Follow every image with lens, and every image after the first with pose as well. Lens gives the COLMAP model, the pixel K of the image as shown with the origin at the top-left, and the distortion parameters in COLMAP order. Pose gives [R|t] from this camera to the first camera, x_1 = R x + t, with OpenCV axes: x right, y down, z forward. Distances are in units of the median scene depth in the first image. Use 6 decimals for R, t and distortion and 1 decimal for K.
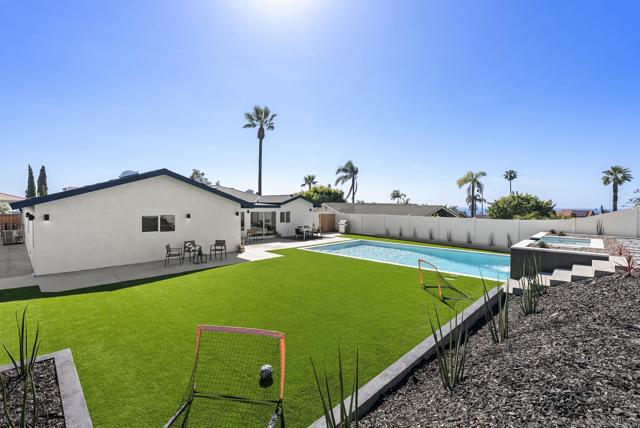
lens RADIAL K [[291.1, 0, 322.0], [0, 291.1, 211.7], [0, 0, 1]] dist [-0.003926, -0.000390]
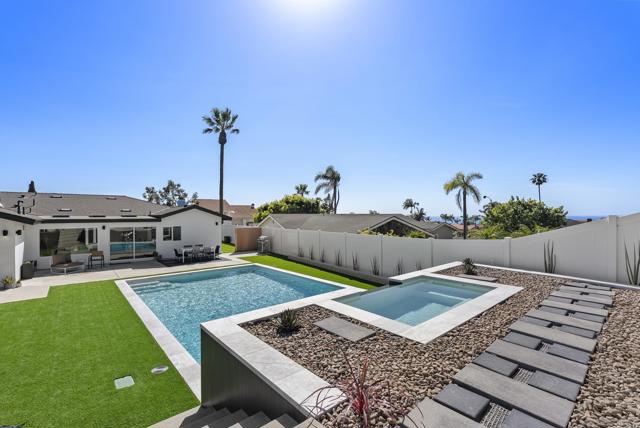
lens RADIAL K [[292.6, 0, 320.5], [0, 292.6, 215.6], [0, 0, 1]] dist [-0.004442, -0.000400]
pose [[0.994633, -0.013259, -0.102609, 0.184031], [0.010803, 0.999643, -0.024450, -0.003368], [0.102897, 0.023210, 0.994421, 0.134554]]
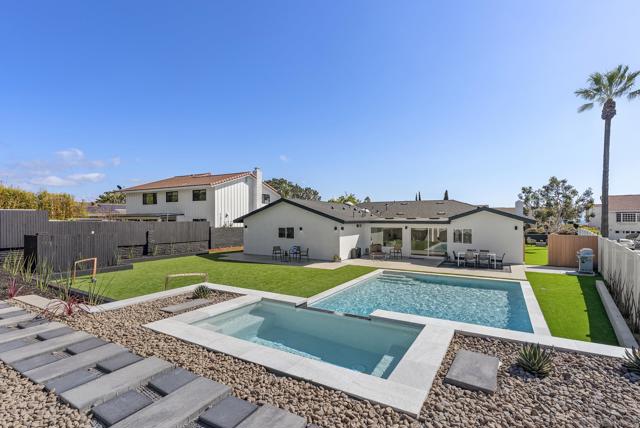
lens RADIAL K [[299.8, 0, 323.7], [0, 299.8, 215.4], [0, 0, 1]] dist [0.001390, -0.000032]
pose [[0.220465, -0.017839, -0.975232, 0.300934], [-0.021363, 0.999505, -0.023112, -0.005743], [0.975161, 0.025929, 0.219975, 0.239680]]
